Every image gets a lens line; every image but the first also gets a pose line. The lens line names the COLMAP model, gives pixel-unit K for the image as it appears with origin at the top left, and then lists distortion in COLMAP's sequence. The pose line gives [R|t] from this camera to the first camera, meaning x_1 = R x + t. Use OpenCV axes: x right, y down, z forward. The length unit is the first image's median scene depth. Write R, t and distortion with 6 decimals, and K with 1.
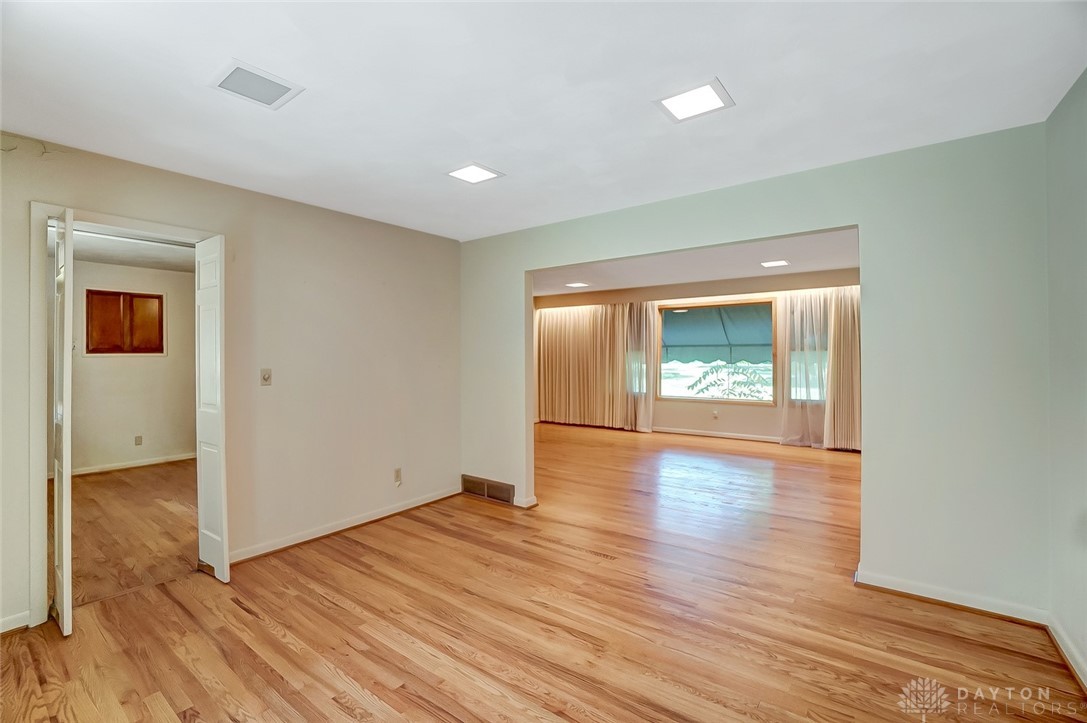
lens RADIAL K [[485.7, 0, 536.2], [0, 485.7, 357.2], [0, 0, 1]] dist [-0.062358, 0.021384]
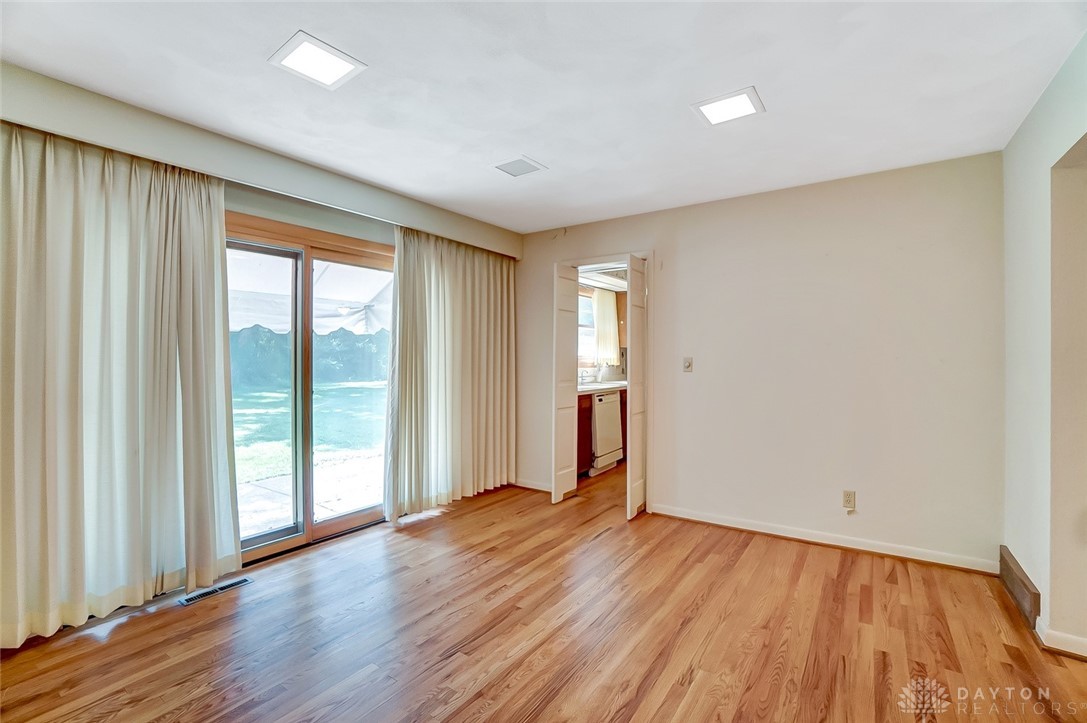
lens RADIAL K [[485.7, 0, 536.2], [0, 485.7, 357.2], [0, 0, 1]] dist [-0.062358, 0.021384]
pose [[0.031229, 0.003739, -0.999505, 0.667162], [-0.008811, 0.999955, 0.003466, 0.023897], [0.999473, 0.008698, 0.031261, 0.688006]]
